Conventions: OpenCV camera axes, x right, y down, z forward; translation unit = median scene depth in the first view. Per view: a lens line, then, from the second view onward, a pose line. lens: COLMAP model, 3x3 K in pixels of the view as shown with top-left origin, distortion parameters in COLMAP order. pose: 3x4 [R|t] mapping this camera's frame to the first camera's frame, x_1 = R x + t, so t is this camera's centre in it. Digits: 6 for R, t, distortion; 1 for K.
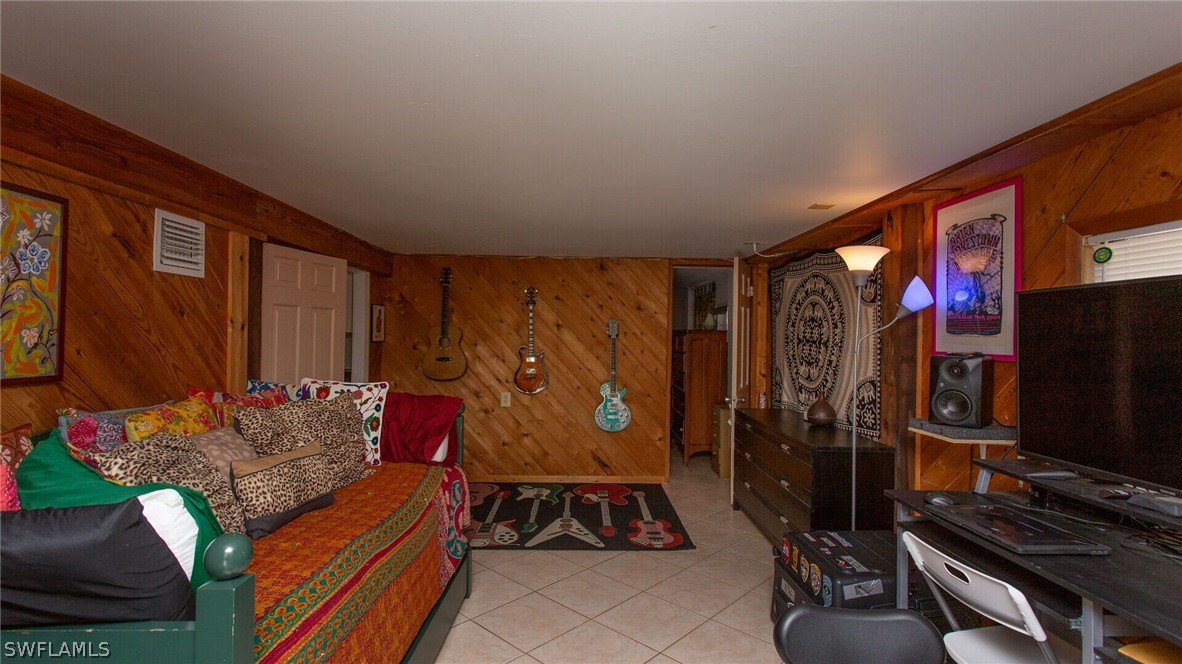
lens RADIAL K [[579.4, 0, 591.3], [0, 579.4, 323.6], [0, 0, 1]] dist [0.014596, -0.000122]
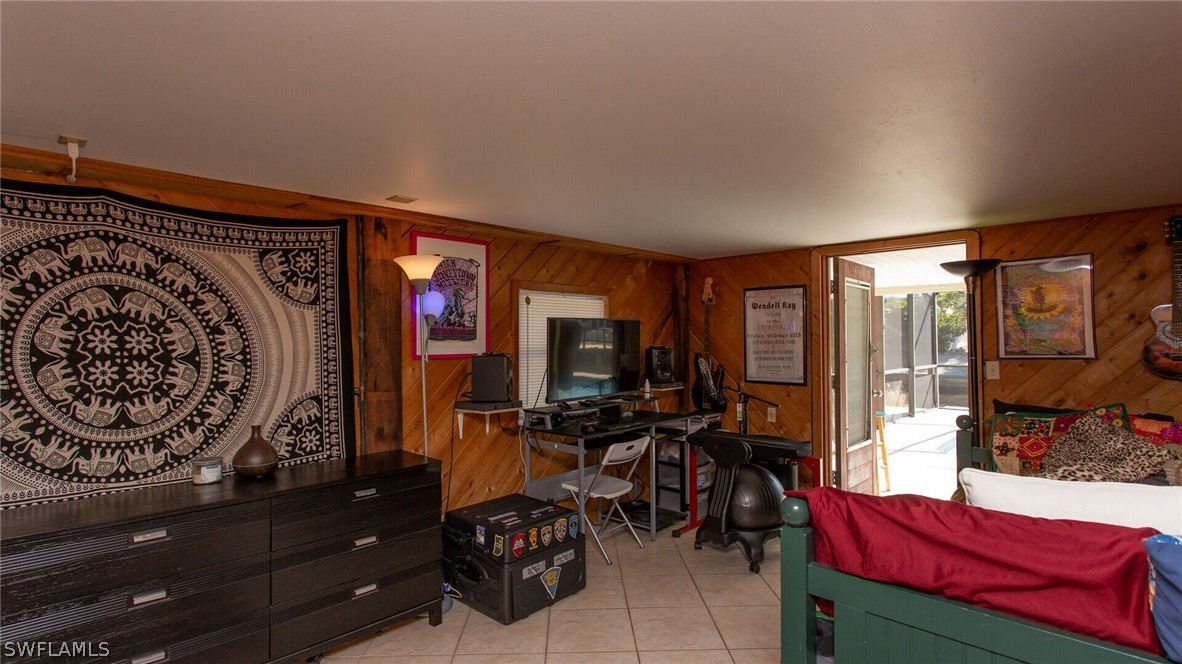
lens RADIAL K [[579.4, 0, 591.3], [0, 579.4, 323.6], [0, 0, 1]] dist [0.014596, -0.000122]
pose [[-0.714603, -0.000229, 0.699530, -0.408914], [-0.021832, 0.999520, -0.021976, 0.001615], [-0.699189, -0.030976, -0.714265, 1.341326]]
